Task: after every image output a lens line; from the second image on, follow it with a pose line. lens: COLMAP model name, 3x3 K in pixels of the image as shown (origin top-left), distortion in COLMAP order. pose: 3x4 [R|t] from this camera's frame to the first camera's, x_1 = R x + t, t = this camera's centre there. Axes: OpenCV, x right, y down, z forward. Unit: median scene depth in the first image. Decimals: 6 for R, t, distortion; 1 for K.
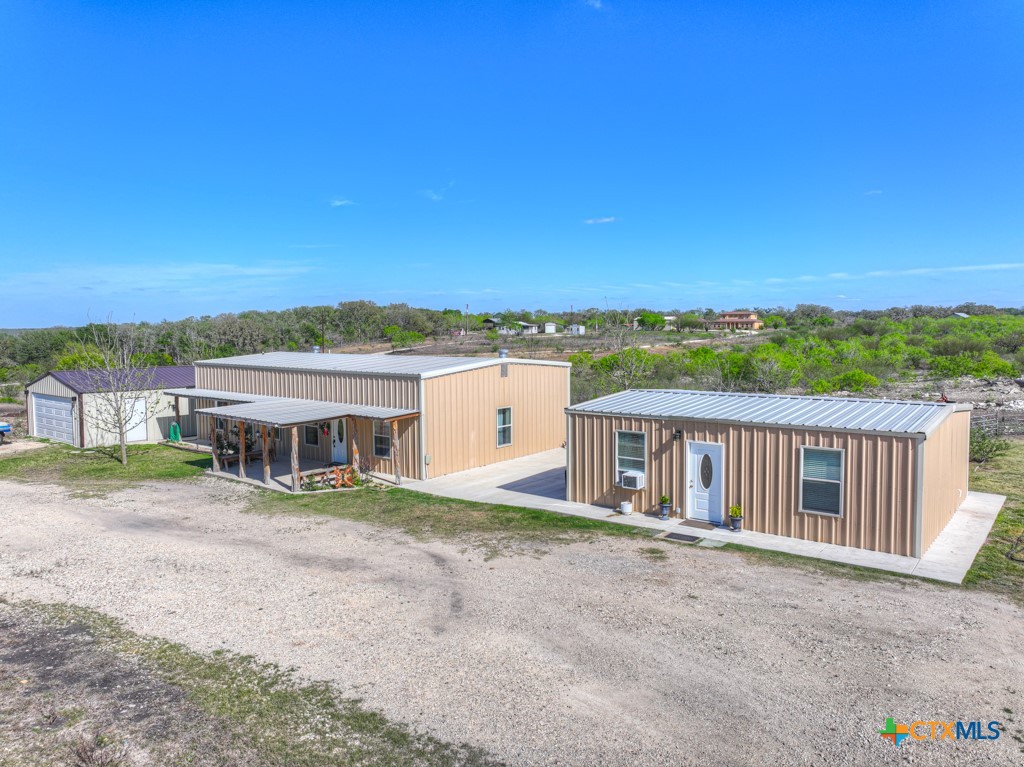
lens RADIAL K [[720.8, 0, 510.1], [0, 720.8, 381.6], [0, 0, 1]] dist [-0.003688, 0.020157]
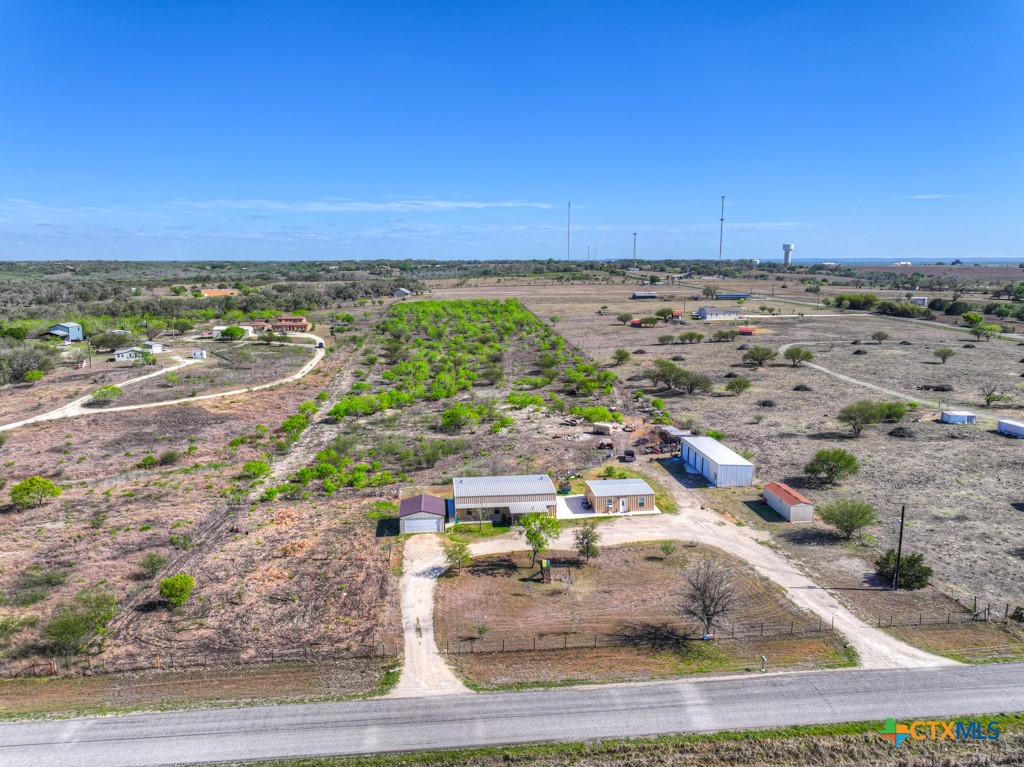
lens RADIAL K [[720.8, 0, 510.1], [0, 720.8, 381.6], [0, 0, 1]] dist [-0.003688, 0.020157]
pose [[0.710979, -0.118026, 0.693238, -4.423033], [0.051866, 0.991931, 0.115686, -1.620550], [-0.701298, -0.046295, 0.711363, -2.544947]]
